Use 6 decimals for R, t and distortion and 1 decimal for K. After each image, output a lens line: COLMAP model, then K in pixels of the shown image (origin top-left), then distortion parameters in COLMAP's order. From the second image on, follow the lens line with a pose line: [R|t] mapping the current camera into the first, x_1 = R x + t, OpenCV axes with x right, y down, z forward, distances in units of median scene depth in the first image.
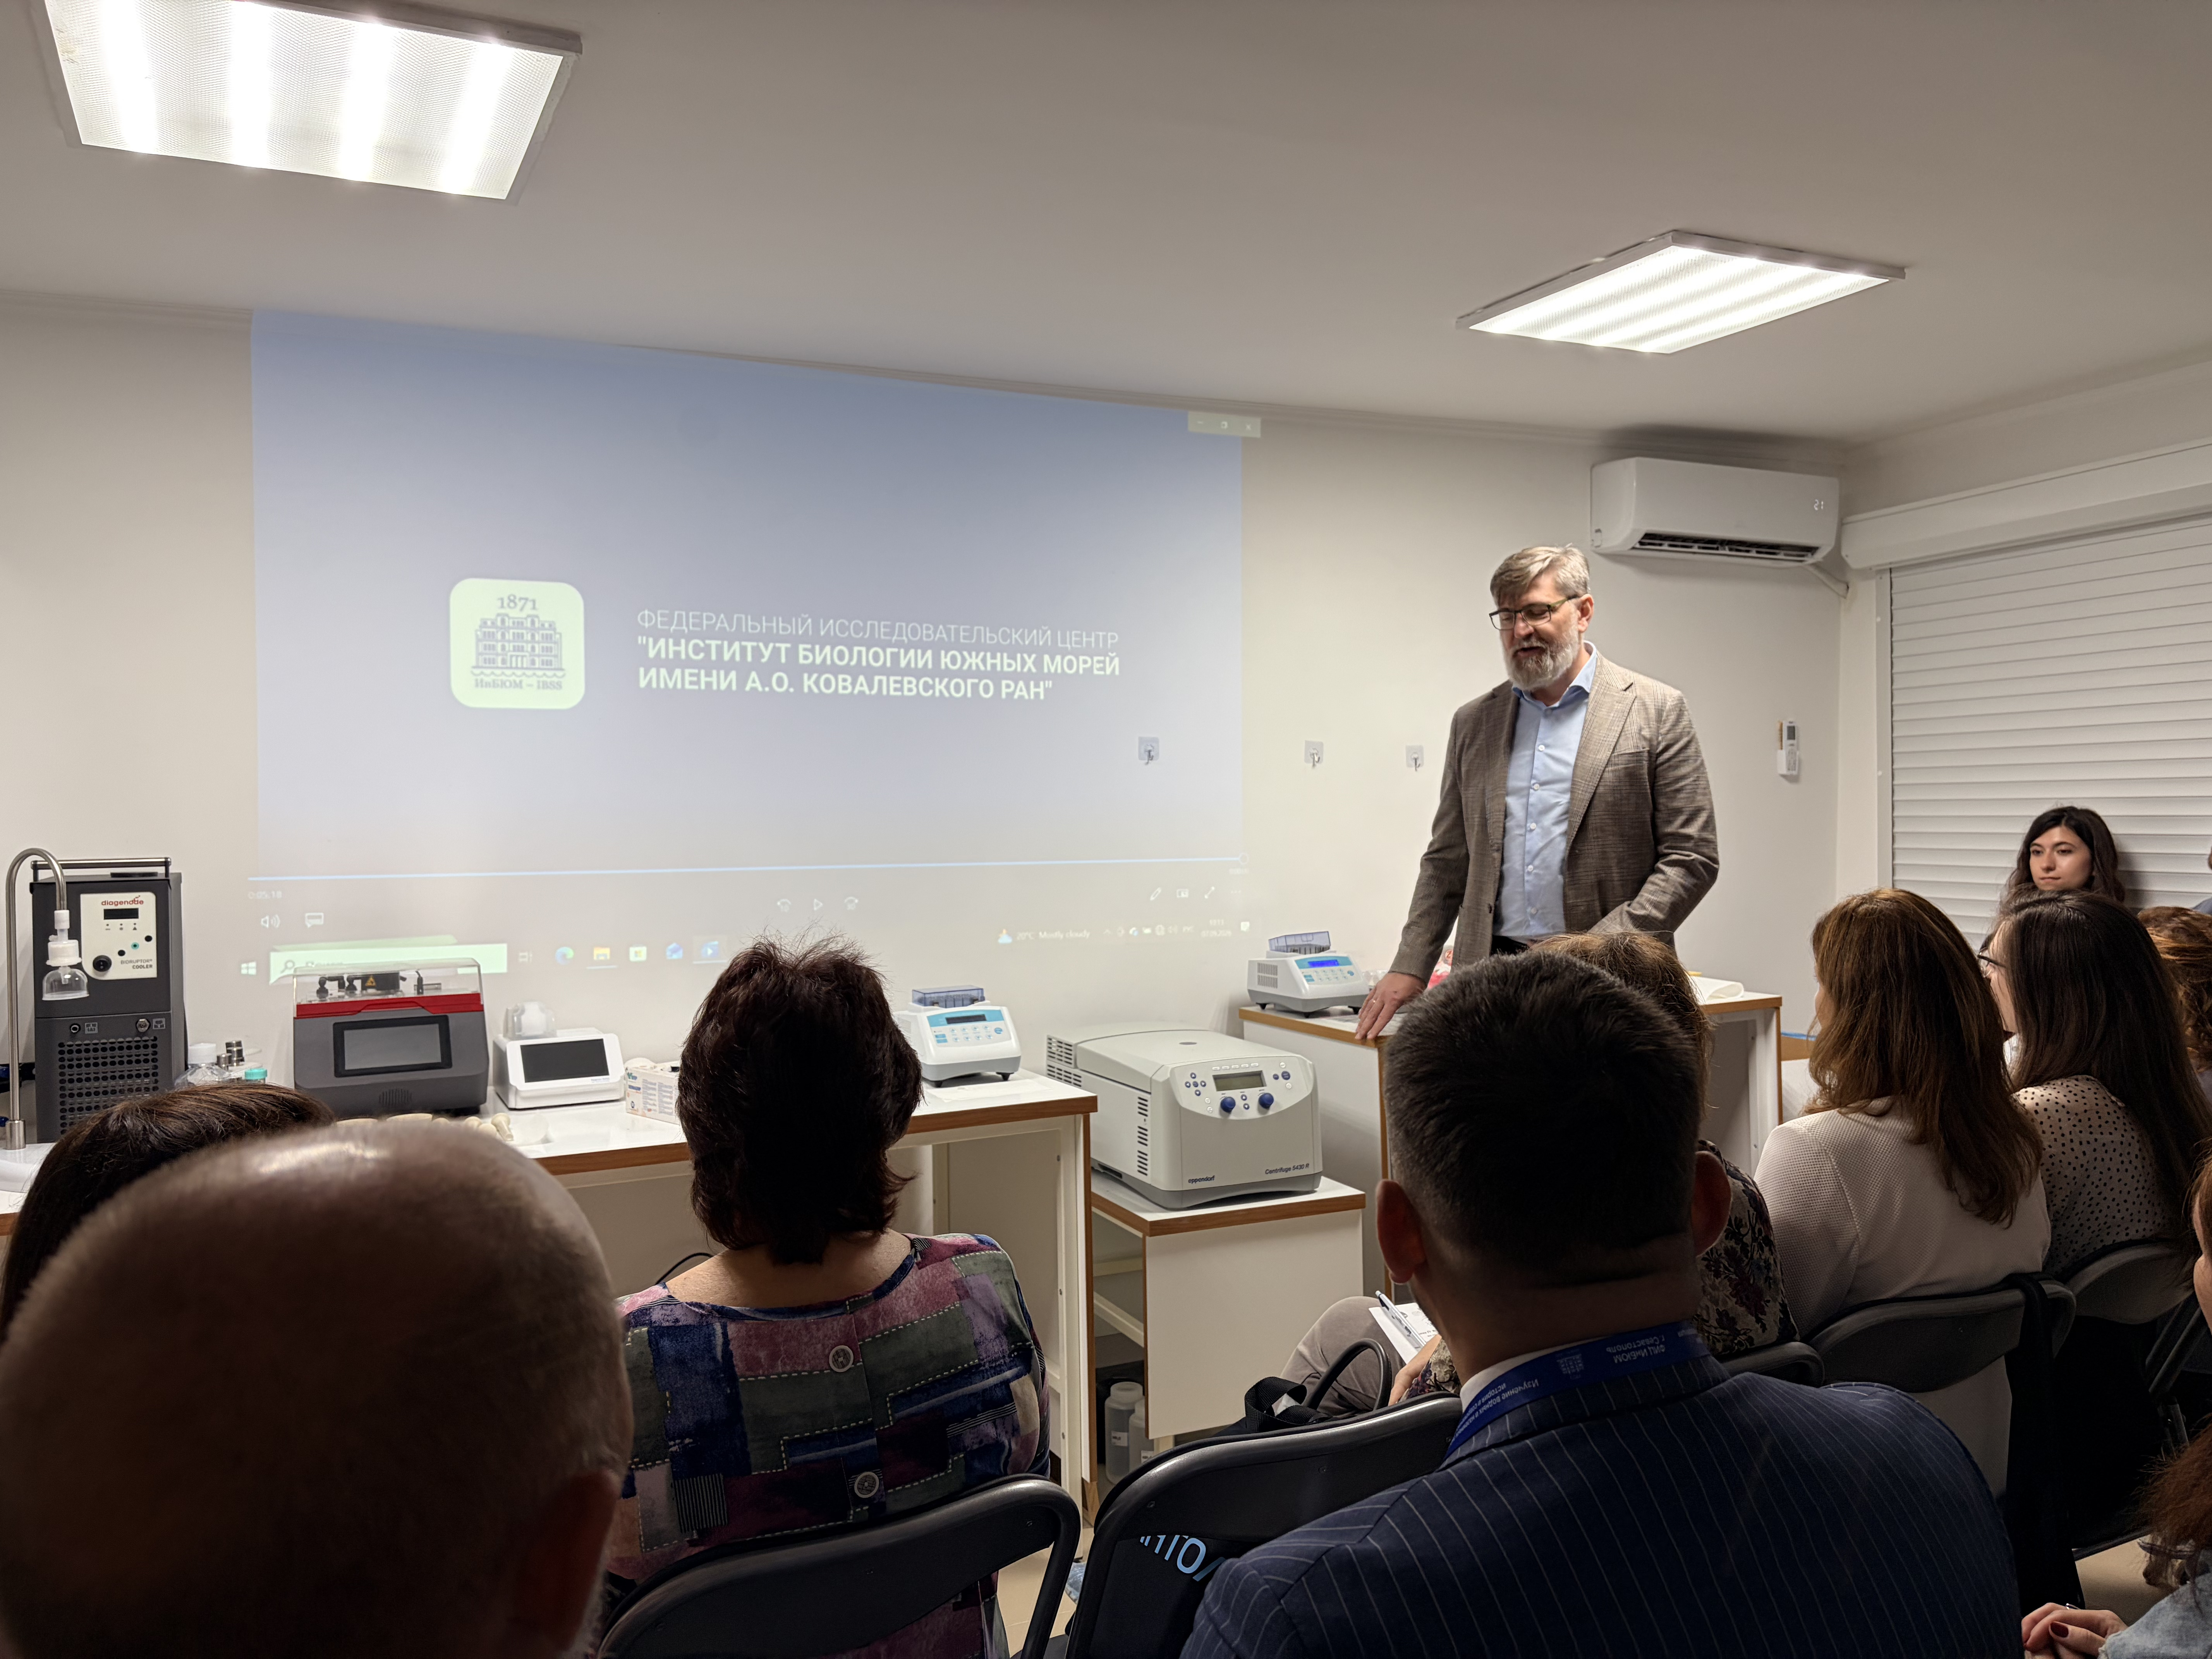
lens RADIAL K [[1676.5, 0, 1114.5], [0, 1676.5, 826.3], [0, 0, 1]] dist [0.071557, -0.103672]
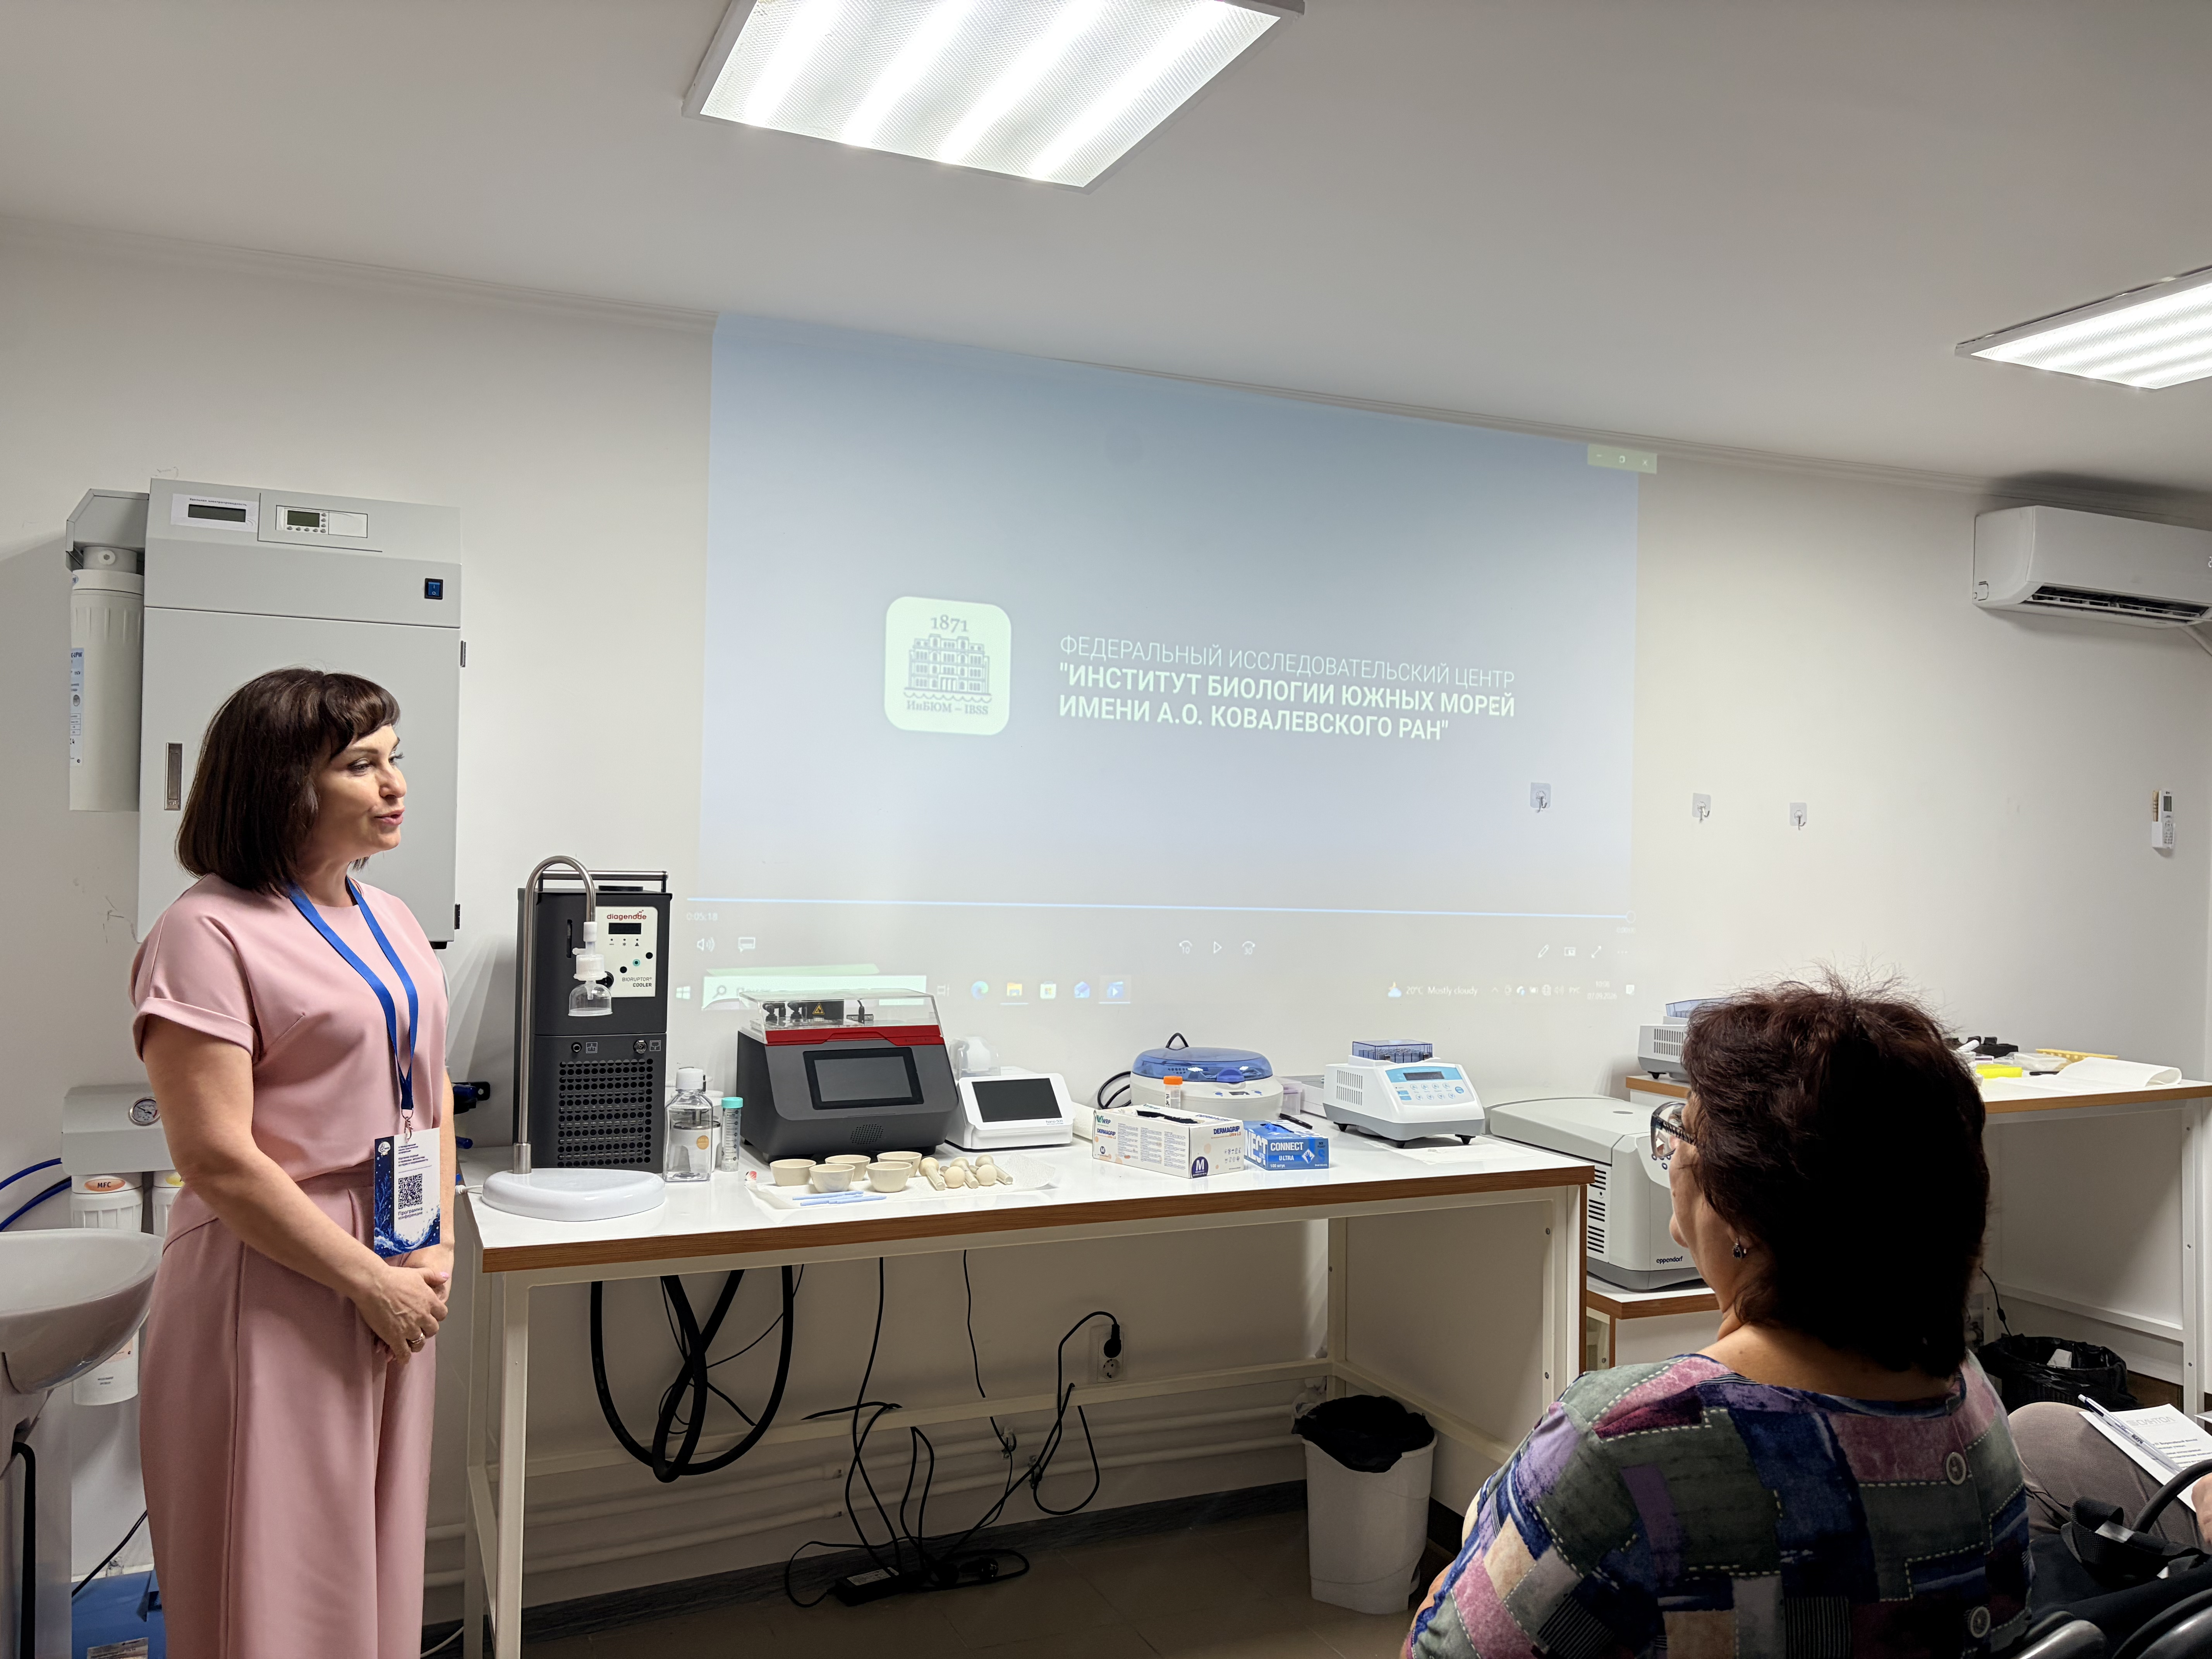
lens RADIAL K [[1682.2, 0, 1083.0], [0, 1682.2, 829.7], [0, 0, 1]] dist [0.081899, -0.127940]
pose [[0.998456, 0.030694, -0.046295, -0.247485], [-0.032335, 0.998860, -0.035117, 0.018181], [0.045164, 0.036560, 0.998310, 0.050105]]
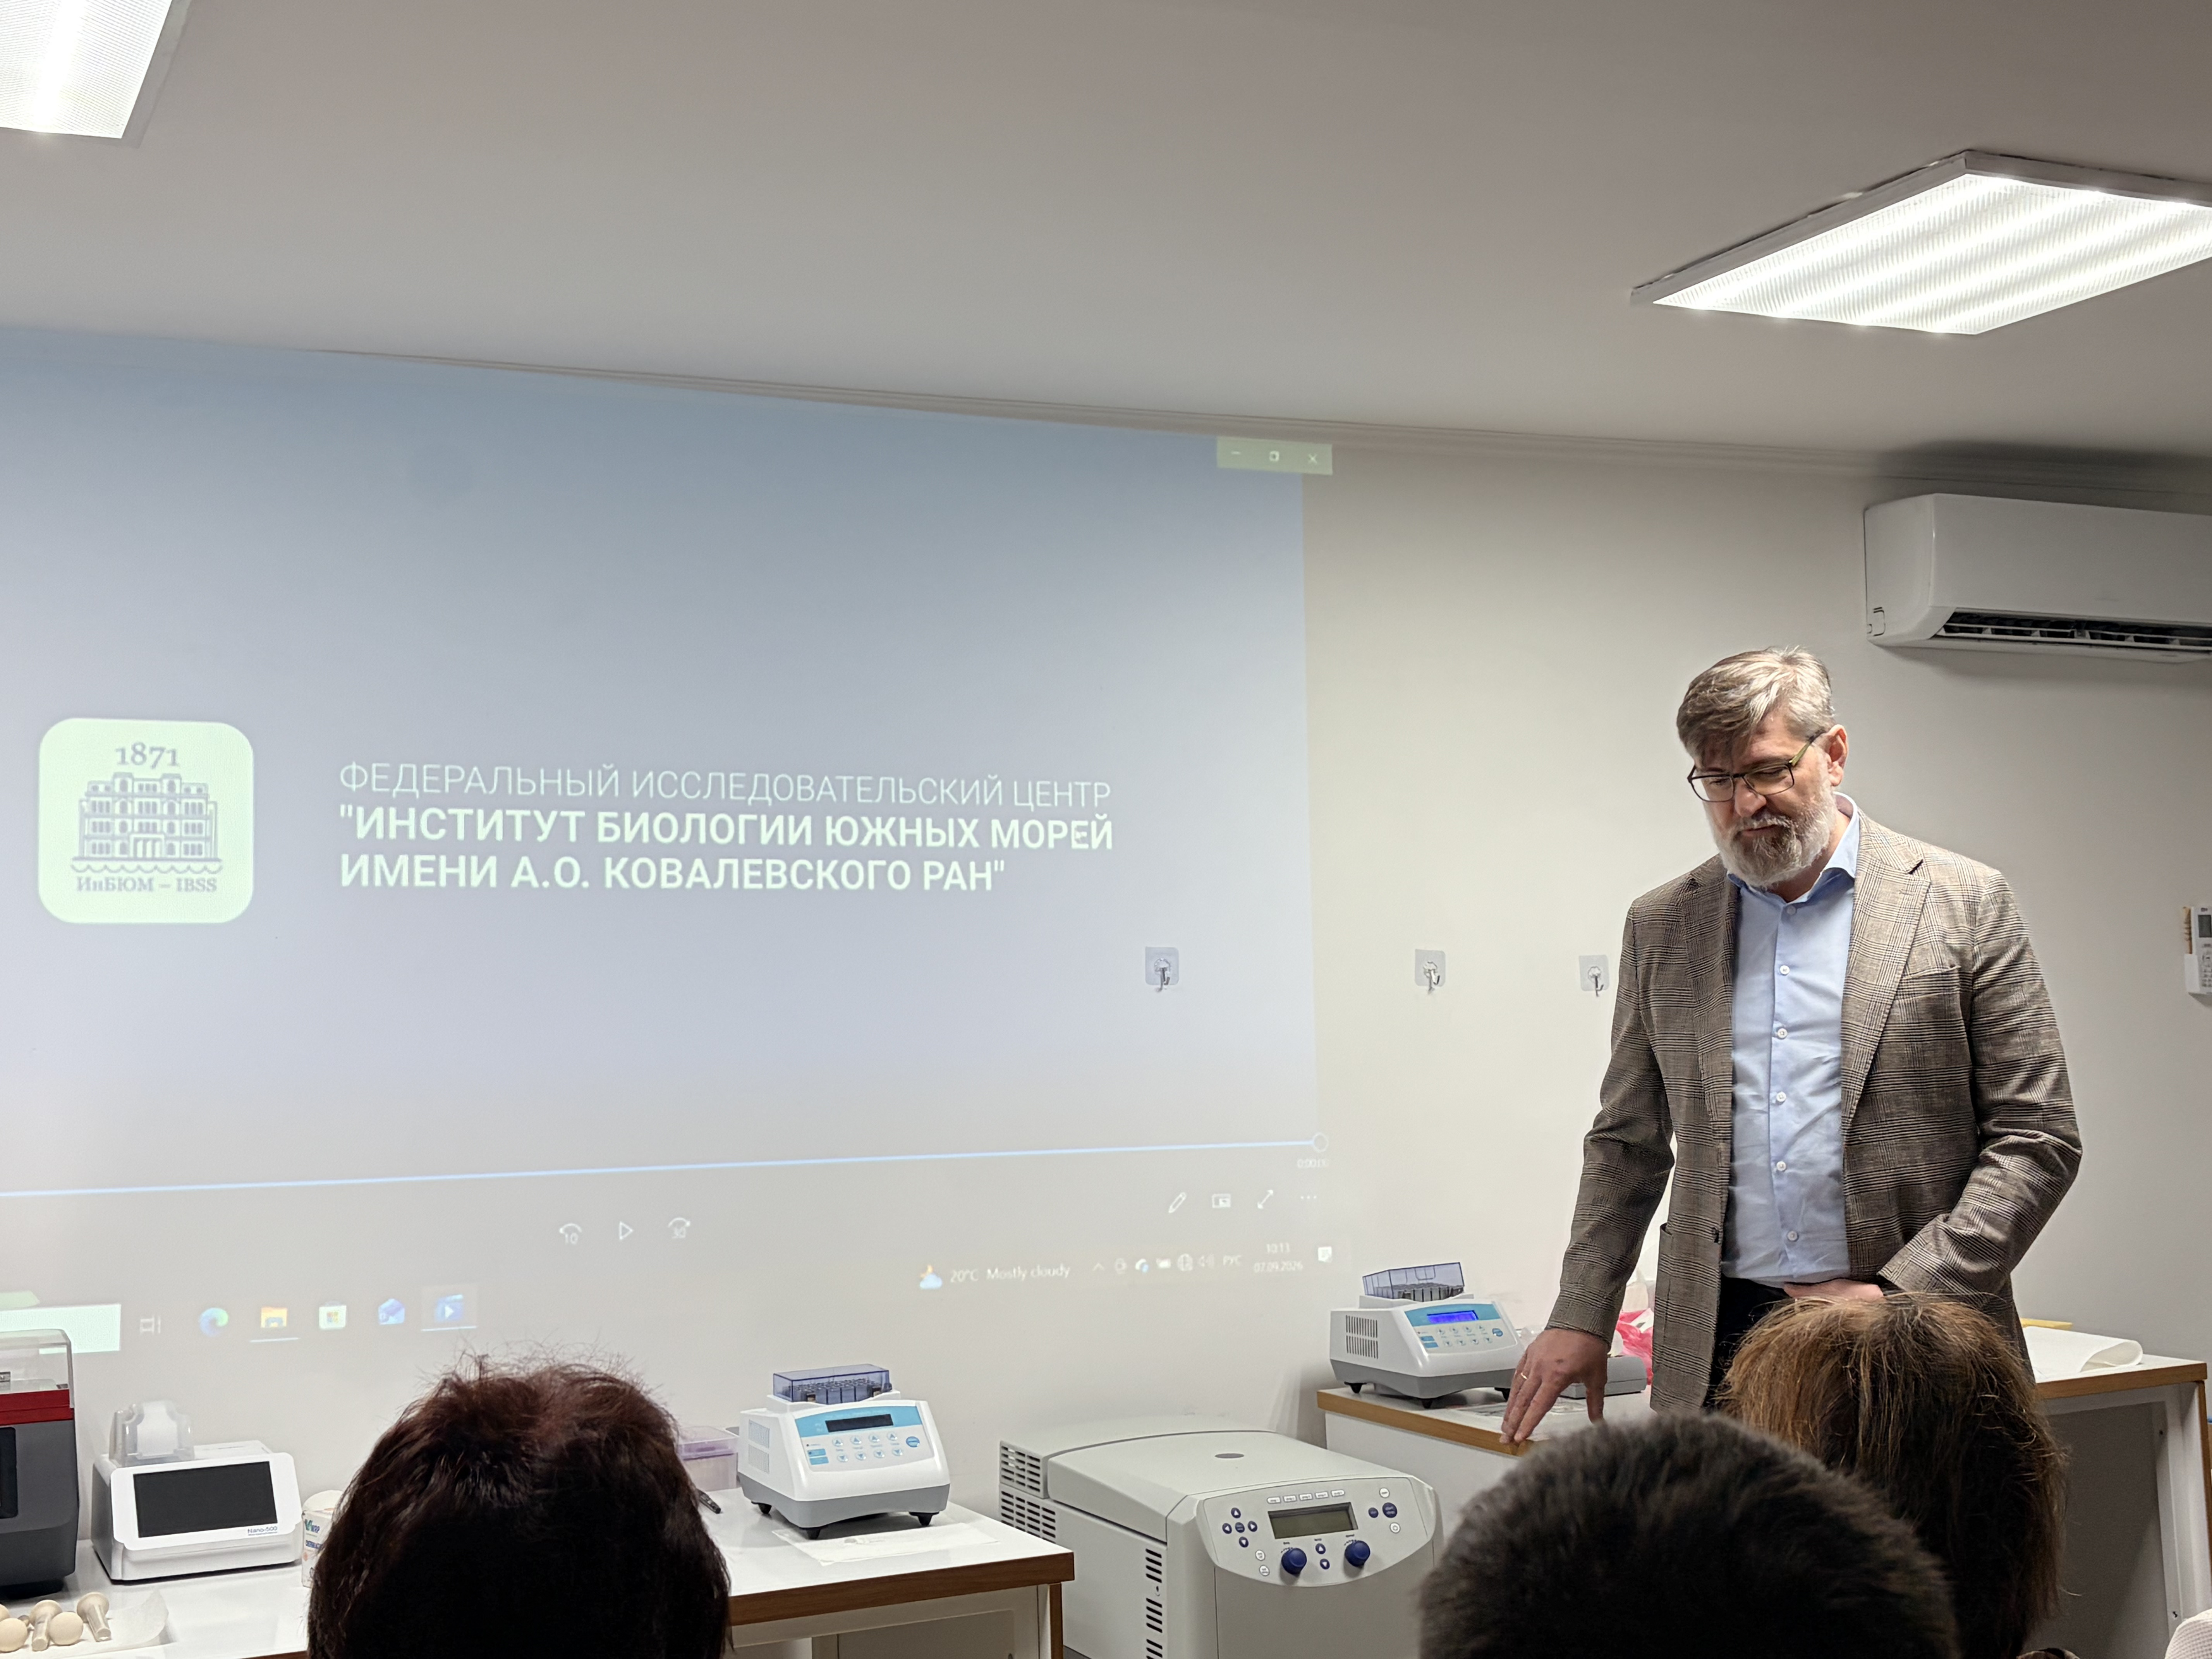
lens RADIAL K [[2645.4, 0, 1100.6], [0, 2645.4, 835.5], [0, 0, 1]] dist [0.191153, -0.626262]
pose [[0.999795, -0.013396, -0.015199, 0.017260], [0.012017, 0.996098, -0.087427, -0.012093], [0.016311, 0.087226, 0.996055, 0.018284]]
